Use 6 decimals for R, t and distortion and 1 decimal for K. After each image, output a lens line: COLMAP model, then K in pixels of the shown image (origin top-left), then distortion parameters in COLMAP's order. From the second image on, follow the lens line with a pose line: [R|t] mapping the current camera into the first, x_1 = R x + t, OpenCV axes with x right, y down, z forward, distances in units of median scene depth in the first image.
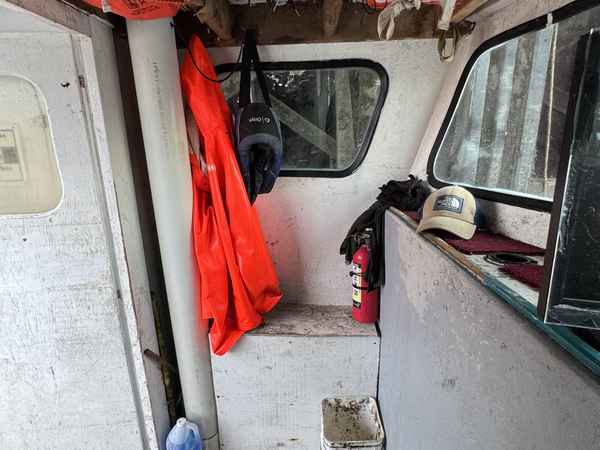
lens RADIAL K [[351.1, 0, 300.0], [0, 351.1, 225.0], [0, 0, 1]] dist [0.000543, -0.000345]
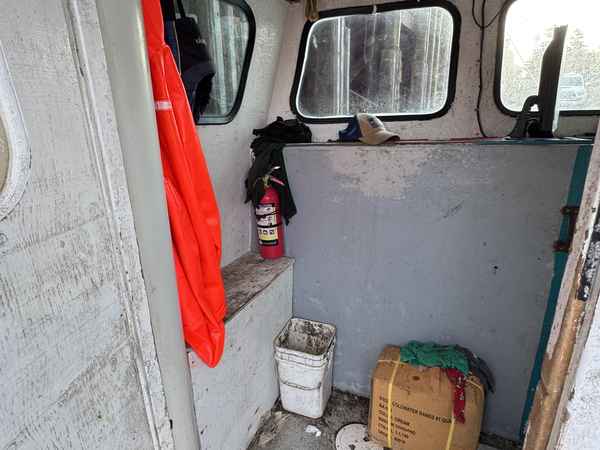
lens RADIAL K [[351.1, 0, 300.0], [0, 351.1, 225.0], [0, 0, 1]] dist [0.000543, -0.000345]
pose [[0.352688, -0.282280, 0.892148, -0.759194], [0.250864, 0.947036, 0.200474, -0.018182], [-0.901487, 0.153103, 0.404822, 0.497319]]
